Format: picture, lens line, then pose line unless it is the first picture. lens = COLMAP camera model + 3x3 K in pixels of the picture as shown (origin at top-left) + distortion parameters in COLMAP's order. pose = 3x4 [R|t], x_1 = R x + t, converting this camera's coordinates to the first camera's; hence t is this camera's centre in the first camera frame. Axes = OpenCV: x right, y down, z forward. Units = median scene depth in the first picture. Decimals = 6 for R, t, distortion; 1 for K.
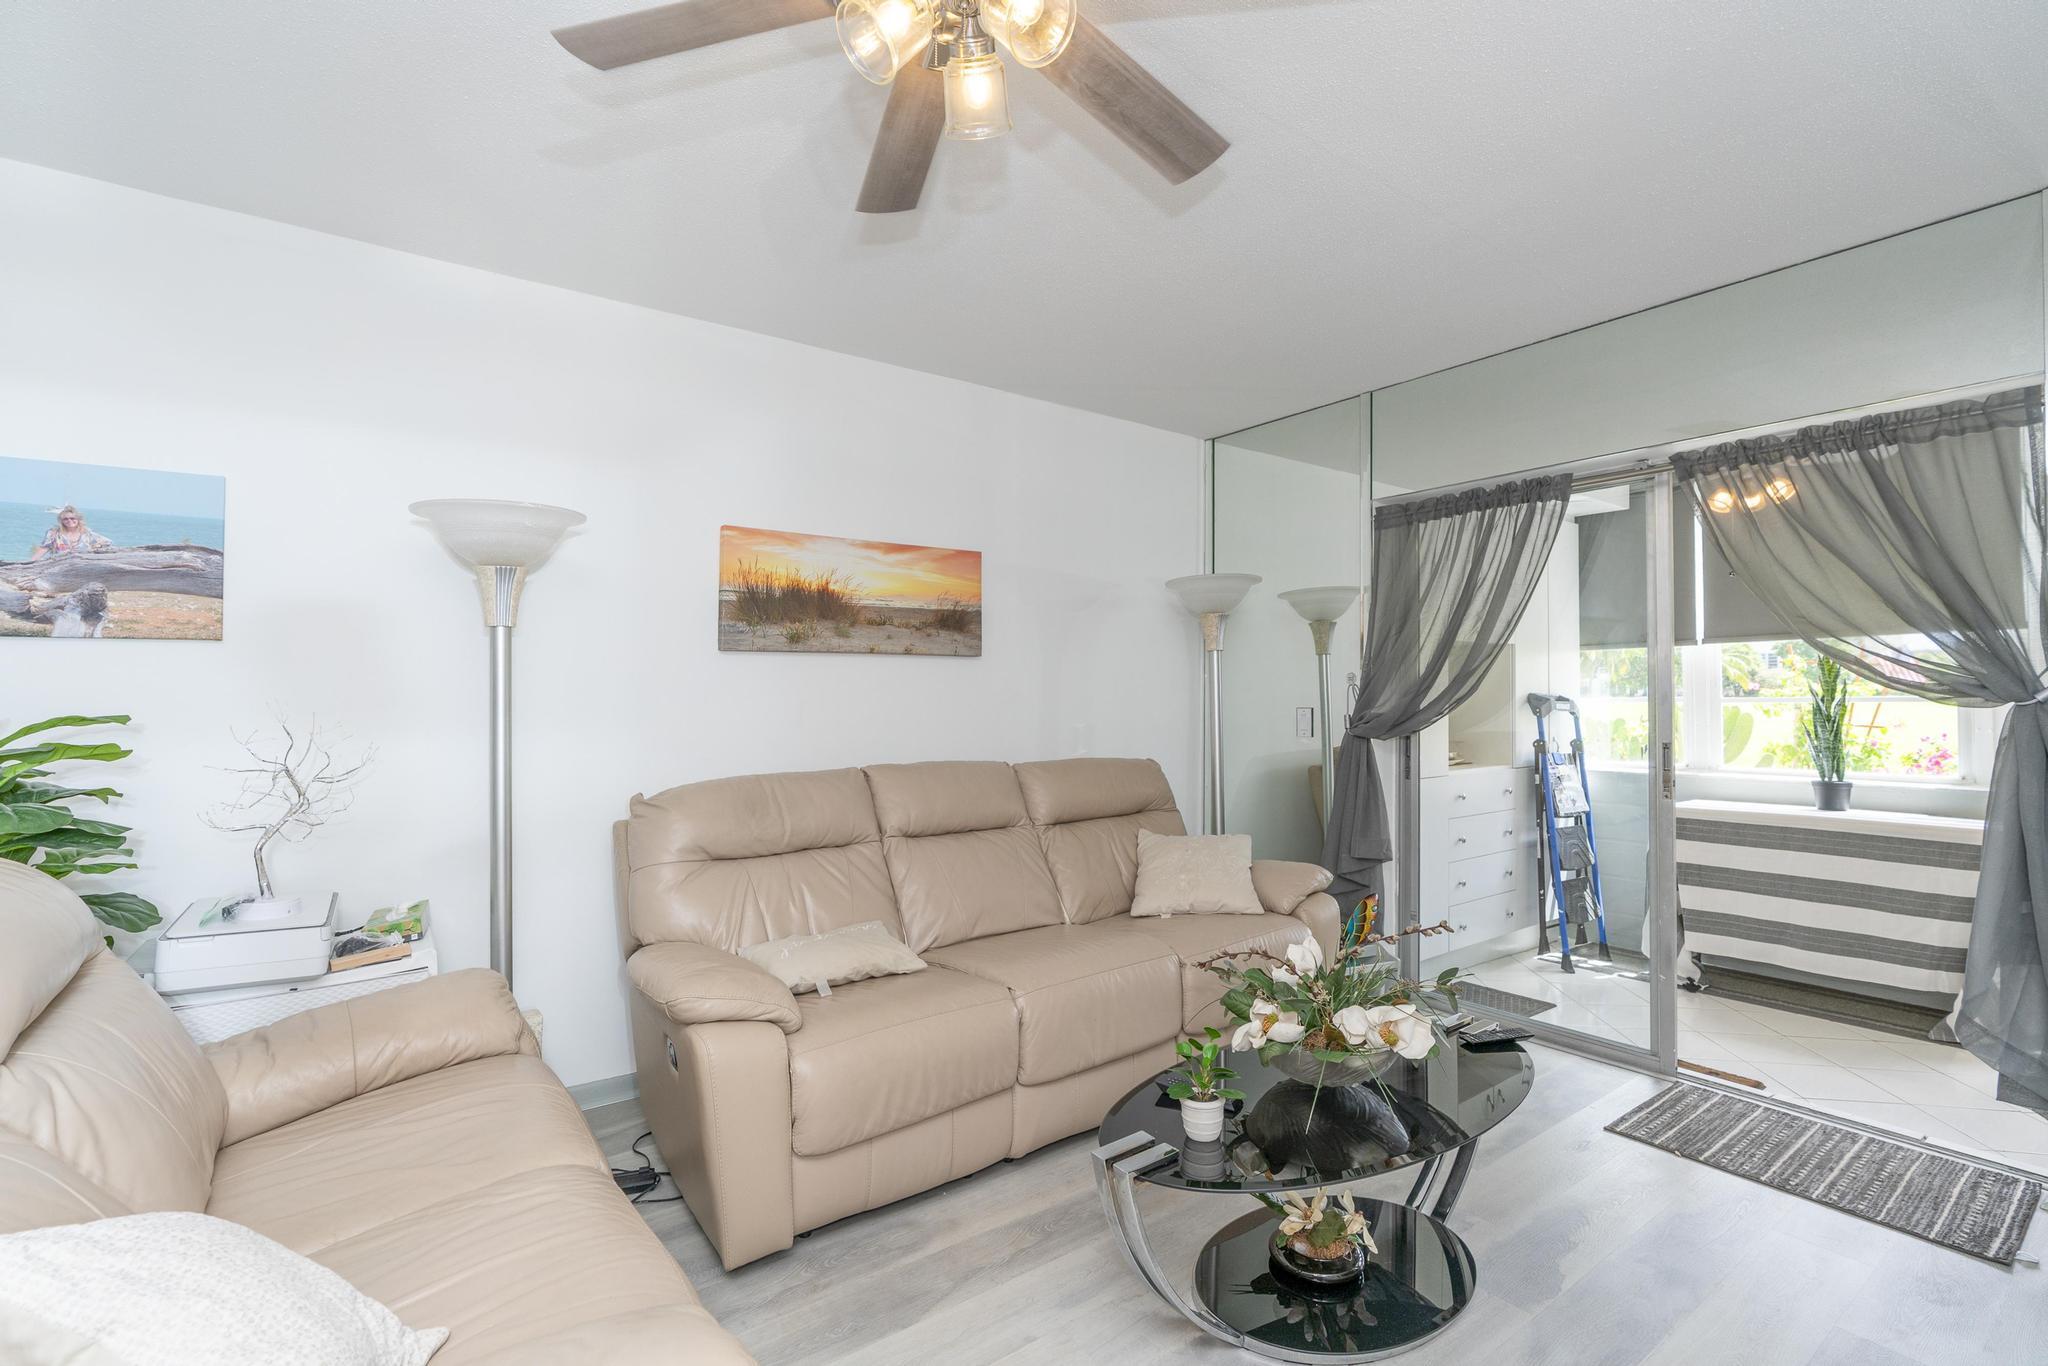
lens RADIAL K [[922.6, 0, 1018.0], [0, 922.6, 691.5], [0, 0, 1]] dist [-0.008551, 0.003135]
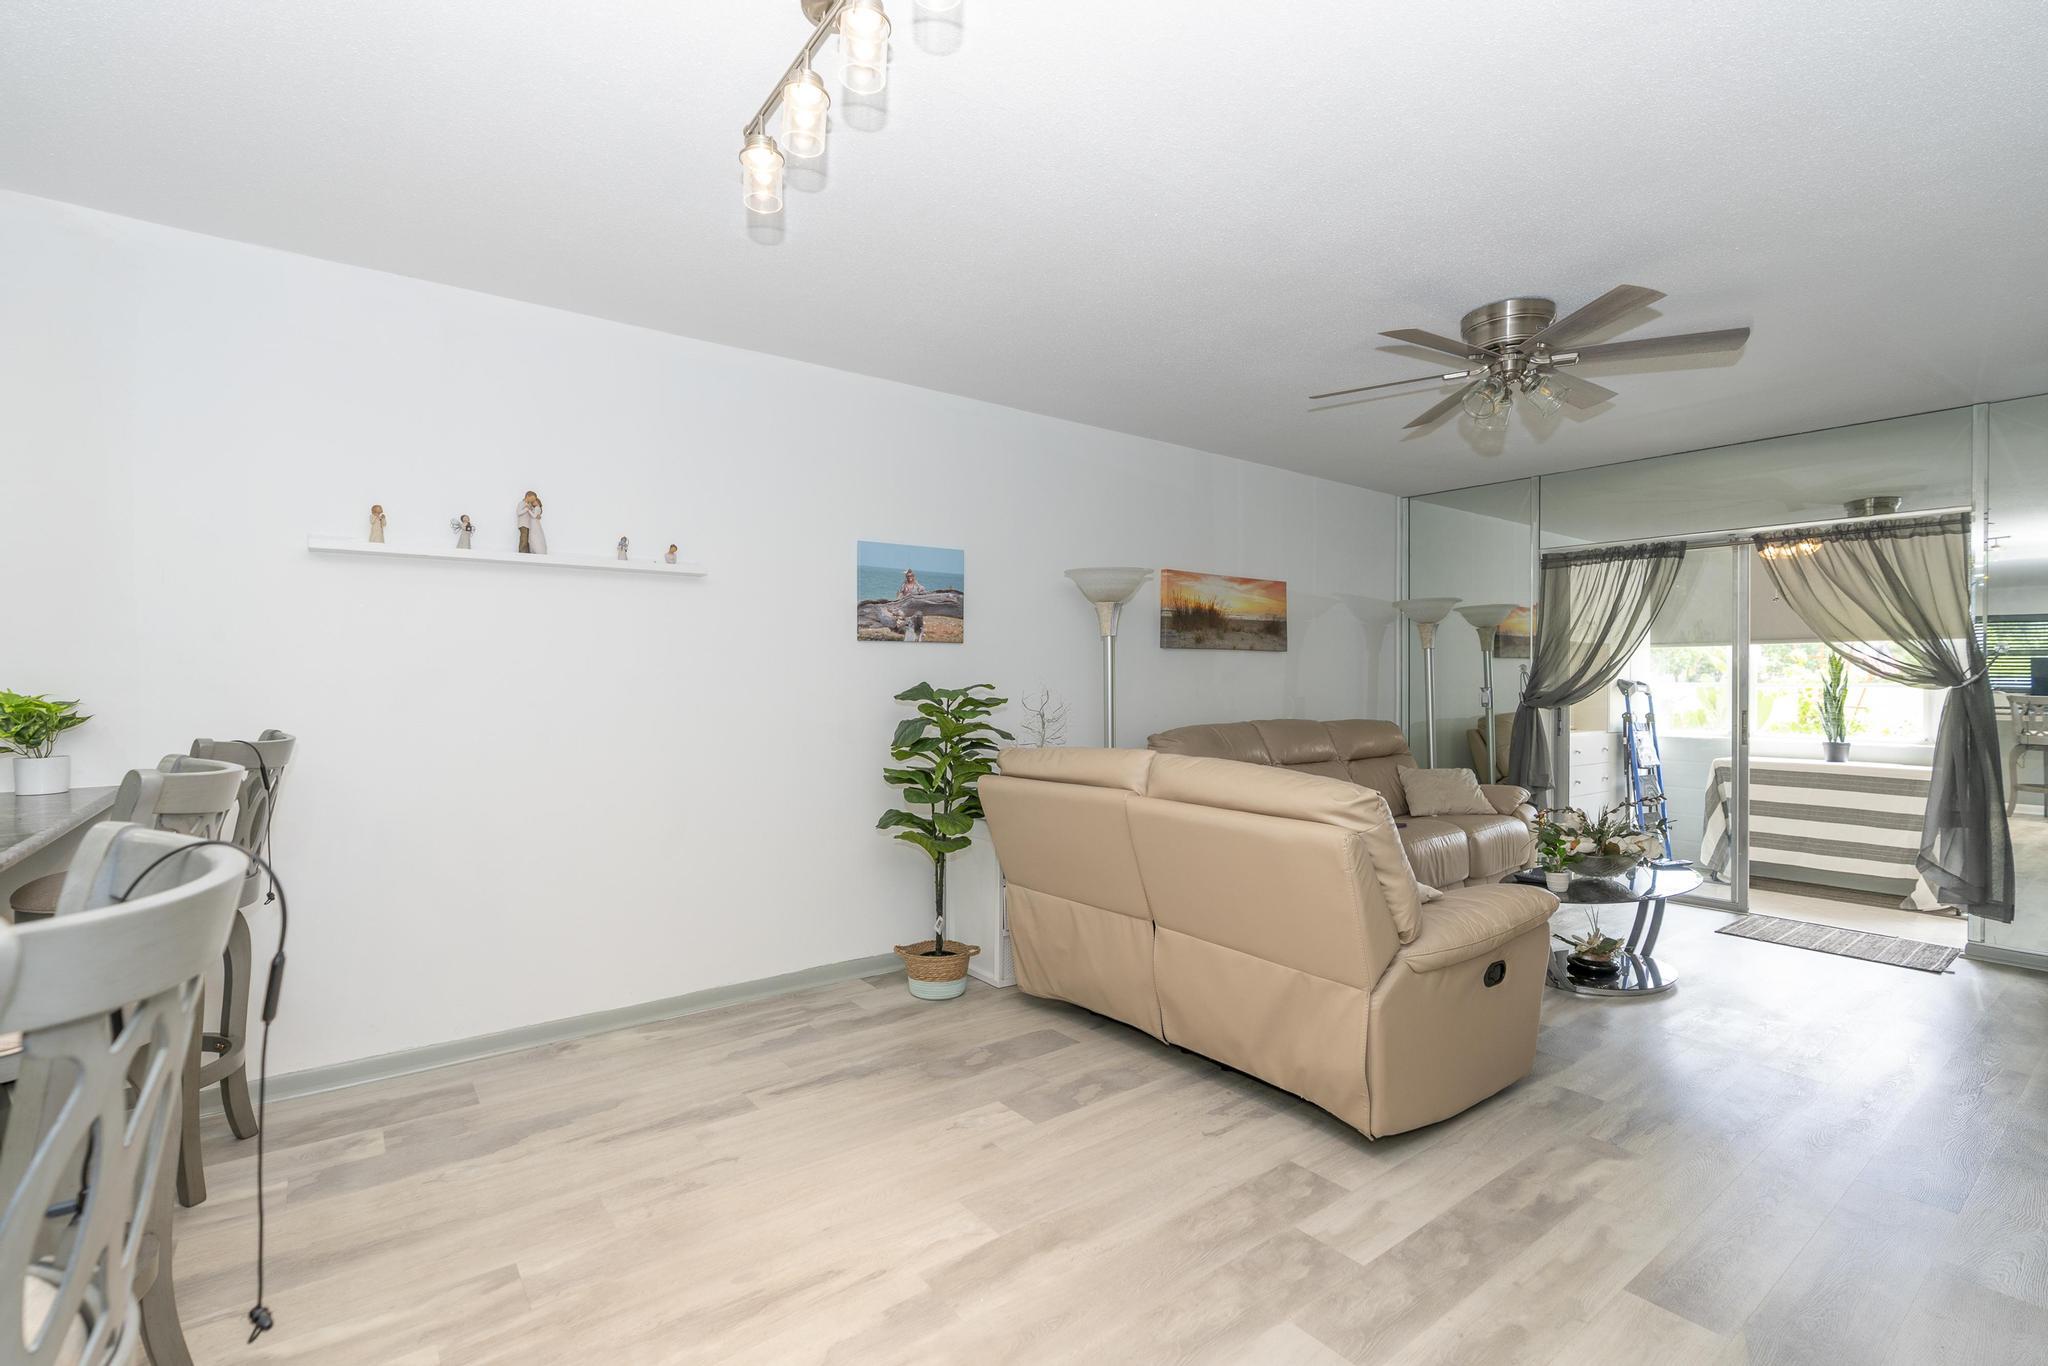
lens RADIAL K [[922.6, 0, 1009.0], [0, 922.6, 684.1], [0, 0, 1]] dist [-0.008551, 0.003135]
pose [[0.999892, 0.008873, 0.011743, -0.552319], [-0.009008, 0.999893, 0.011539, 0.002308], [-0.011639, -0.011644, 0.999864, -0.546706]]
